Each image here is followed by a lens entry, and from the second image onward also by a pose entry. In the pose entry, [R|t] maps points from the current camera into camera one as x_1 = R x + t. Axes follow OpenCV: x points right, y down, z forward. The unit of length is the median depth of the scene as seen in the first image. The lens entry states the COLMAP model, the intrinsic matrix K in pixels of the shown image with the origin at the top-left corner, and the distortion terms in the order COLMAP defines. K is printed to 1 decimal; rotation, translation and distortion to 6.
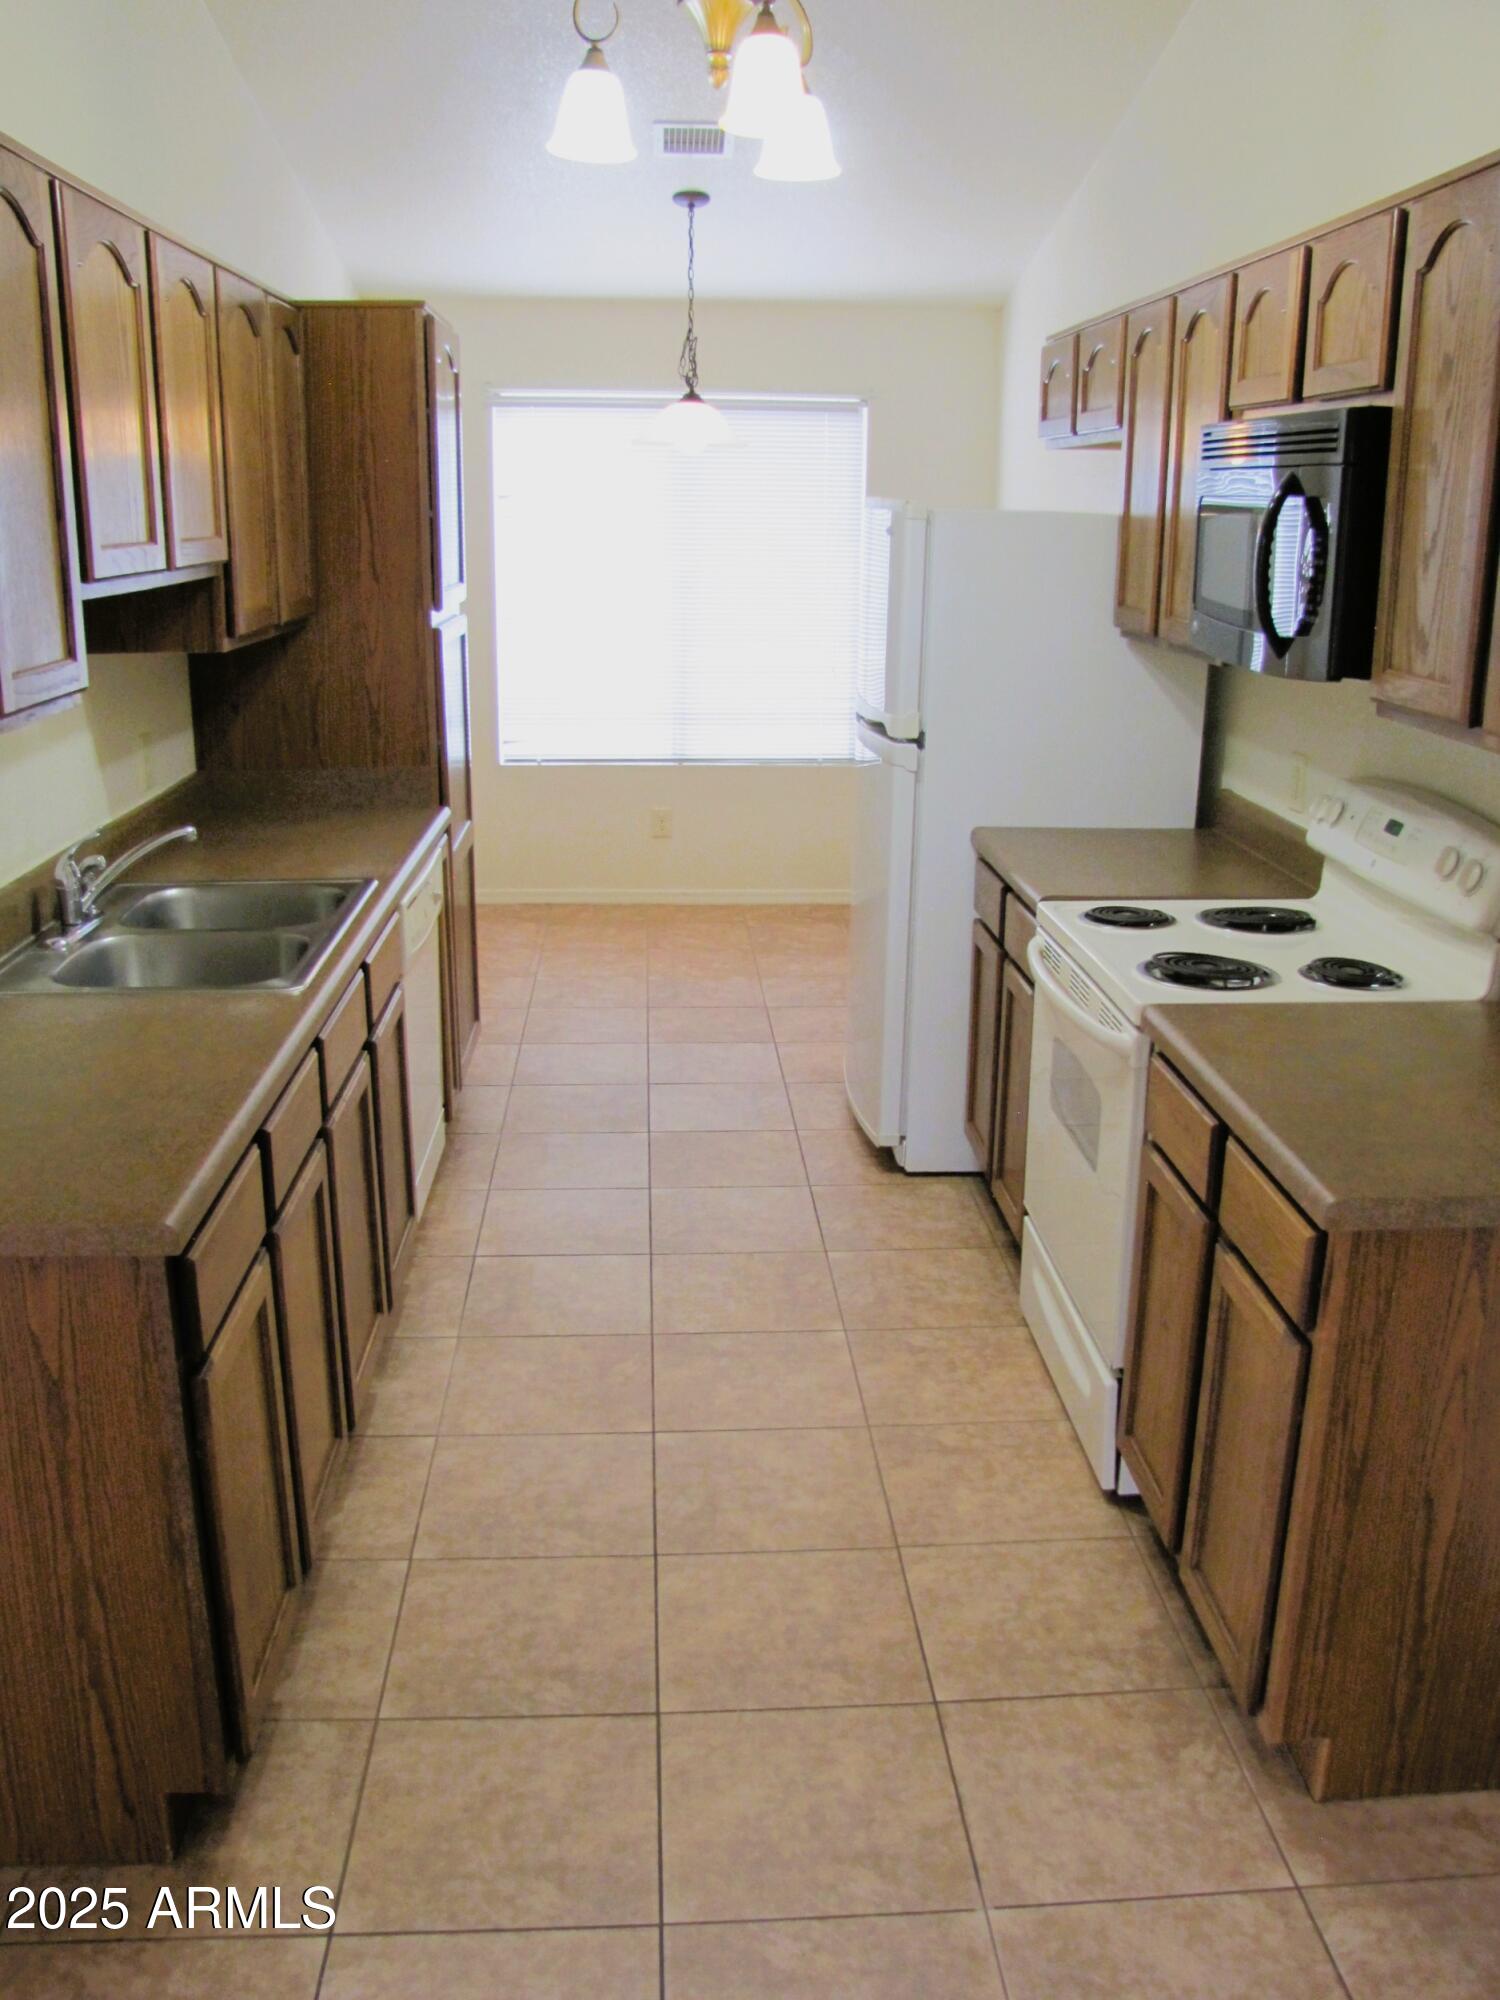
lens RADIAL K [[1735.2, 0, 772.0], [0, 1735.2, 1045.3], [0, 0, 1]] dist [-0.166762, 0.124746]
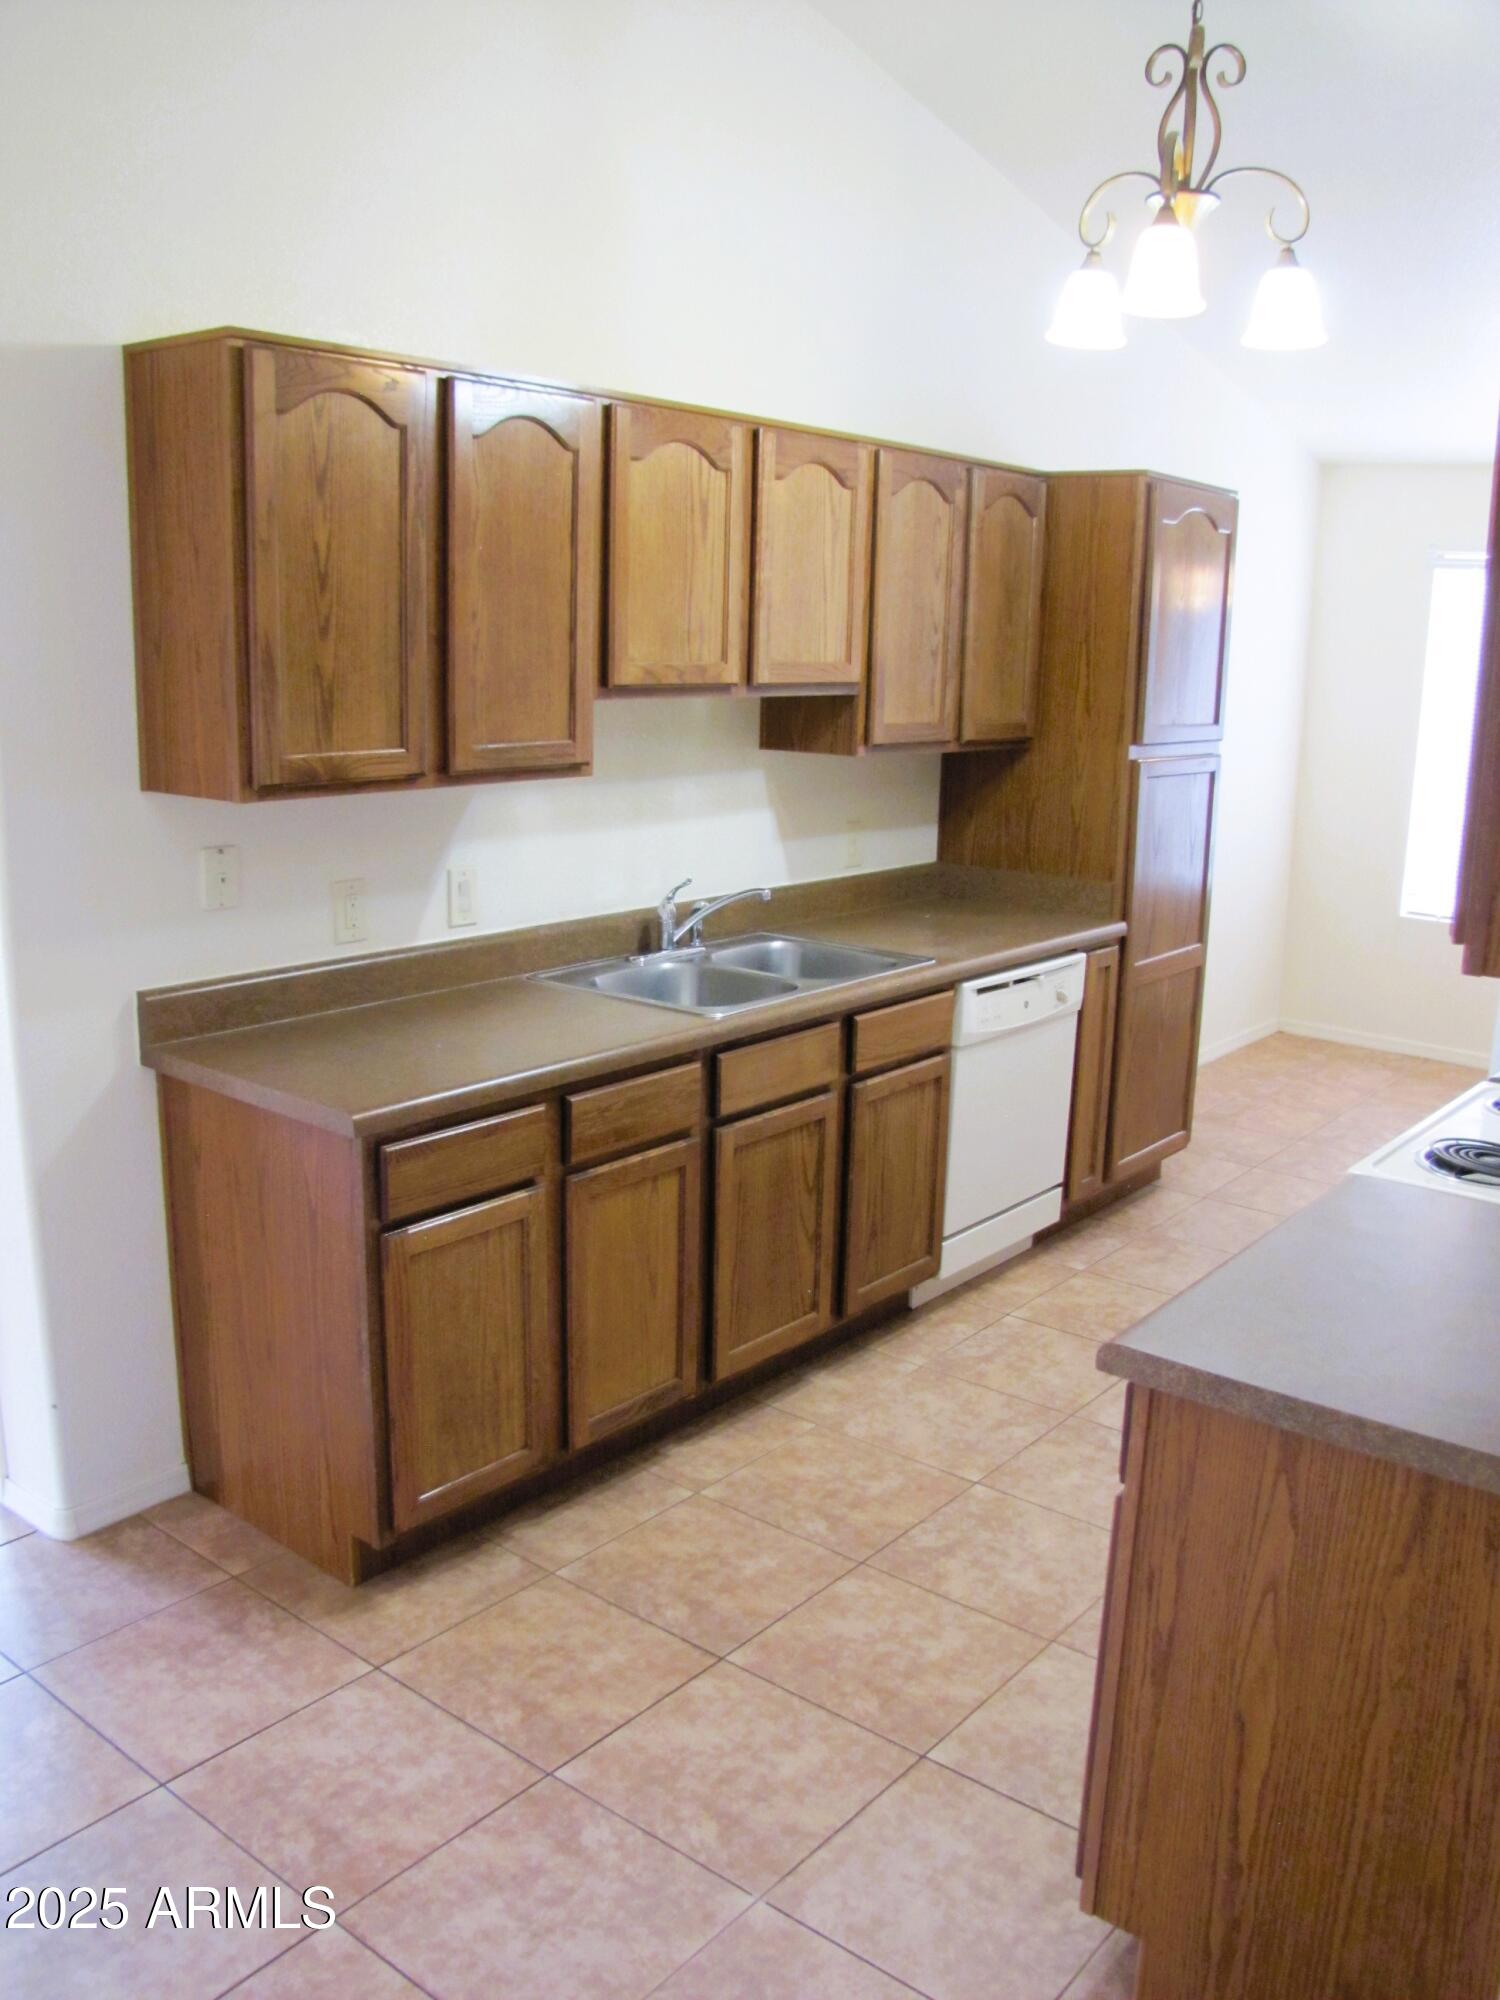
lens RADIAL K [[1671.0, 0, 755.7], [0, 1671.0, 1046.0], [0, 0, 1]] dist [-0.182258, 0.159333]
pose [[0.735338, 0.169870, -0.656066, 0.500271], [-0.219410, 0.975610, 0.006685, -0.023533], [0.641200, 0.139031, 0.754674, 0.088613]]
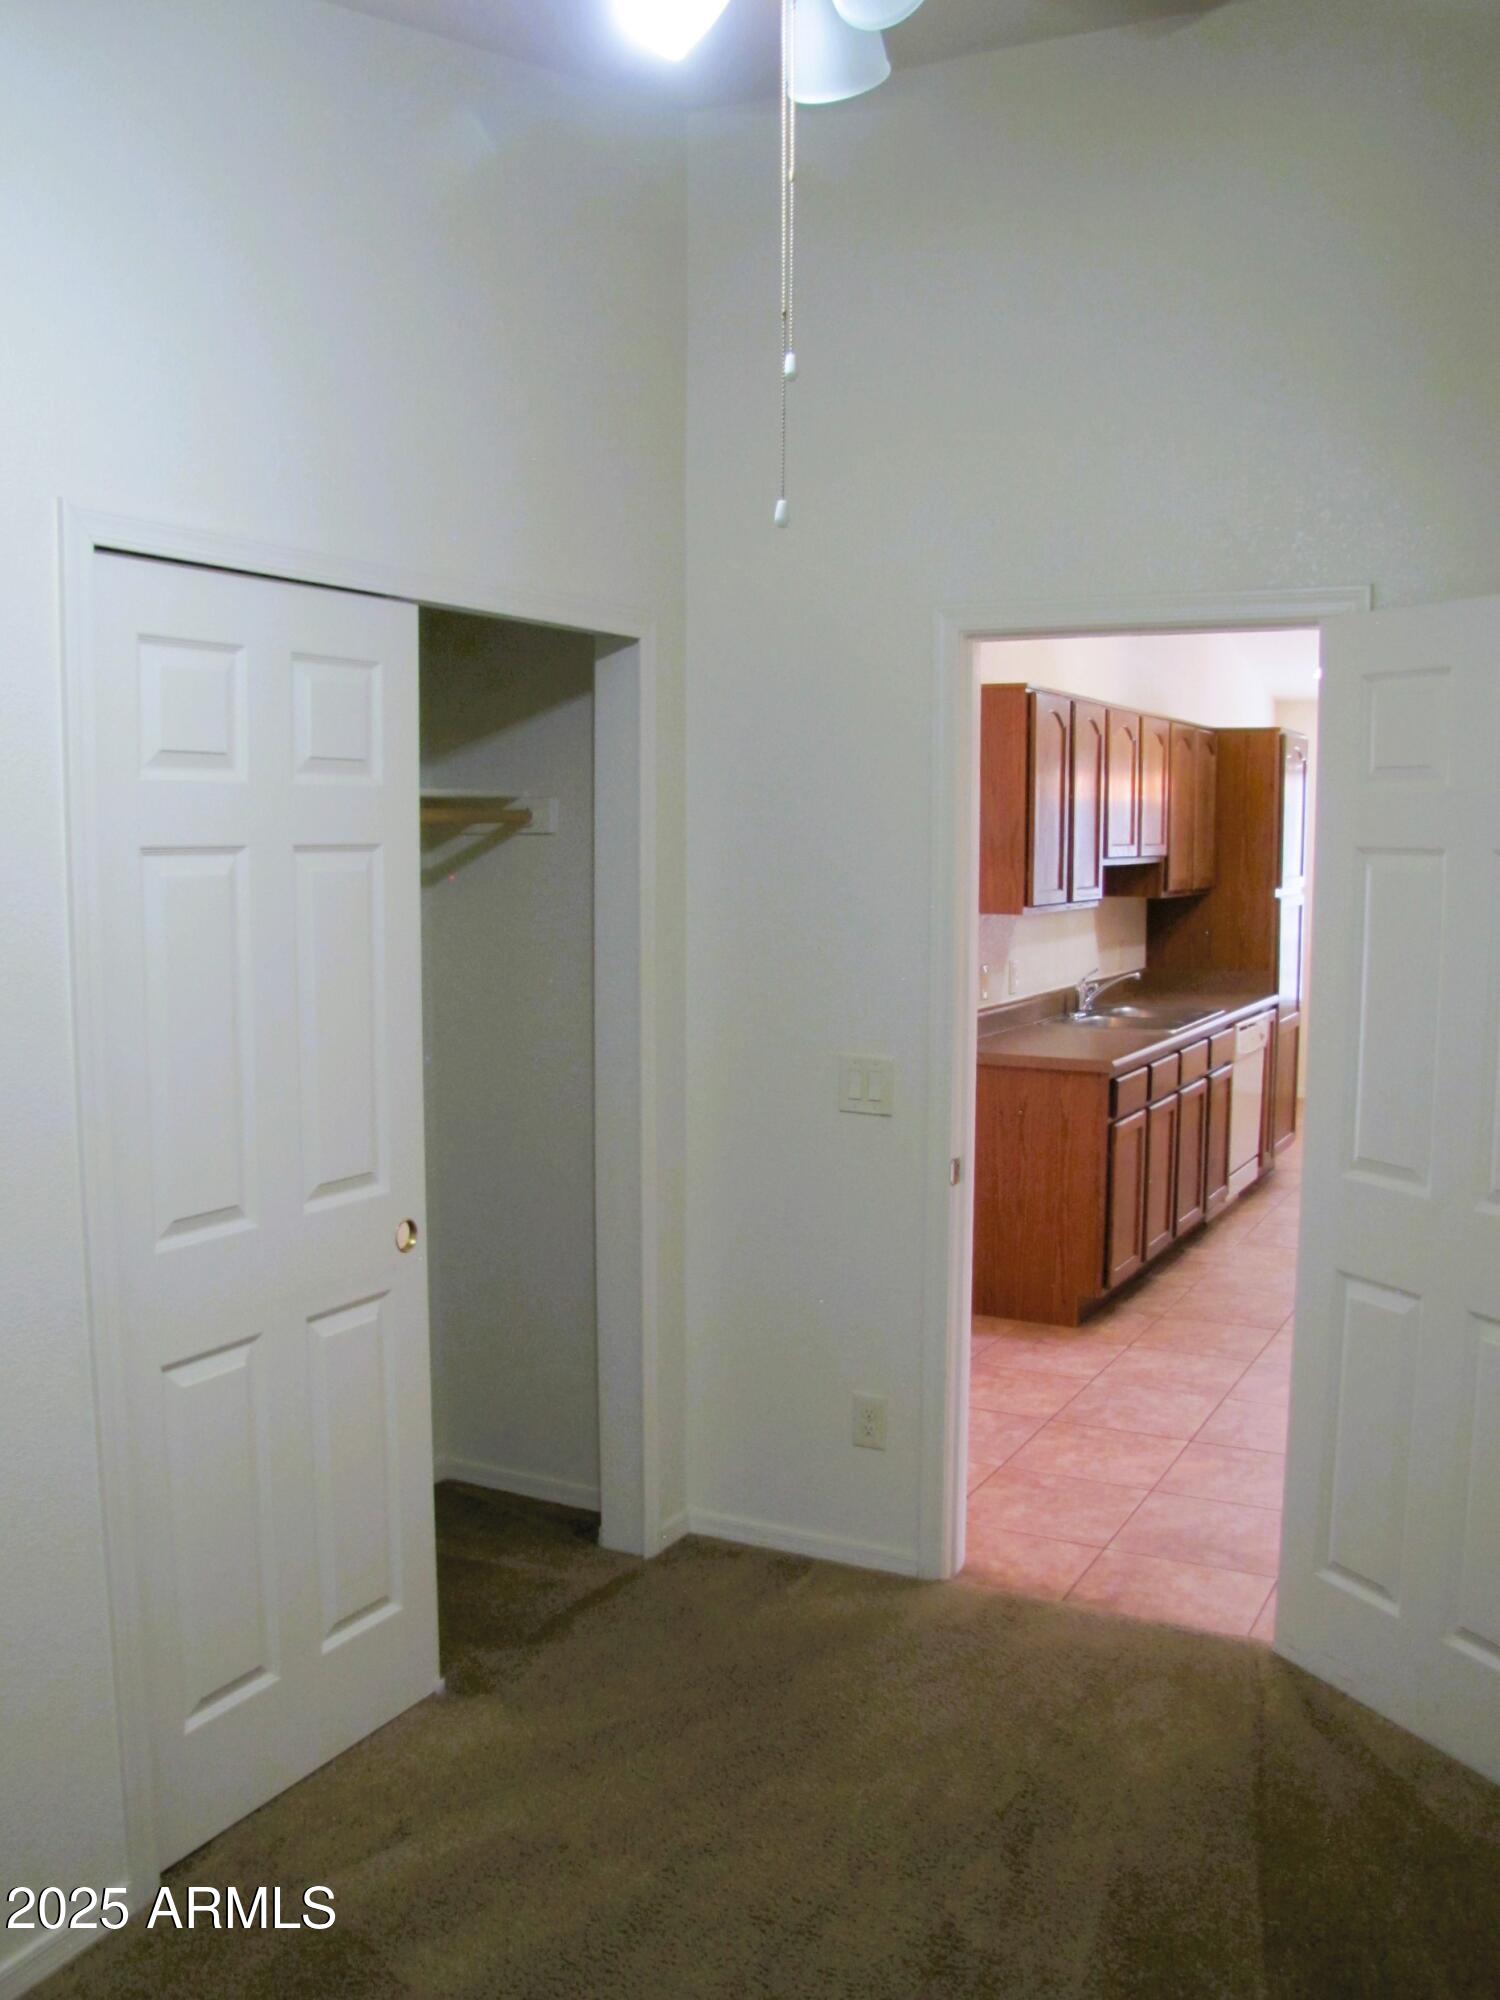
lens RADIAL K [[1735.2, 0, 772.0], [0, 1735.2, 1045.3], [0, 0, 1]] dist [-0.166762, 0.124746]
pose [[0.852595, 0.052877, -0.519890, 0.434203], [-0.148186, 0.978493, -0.143497, 0.367964], [0.501121, 0.199385, 0.842094, -1.136943]]
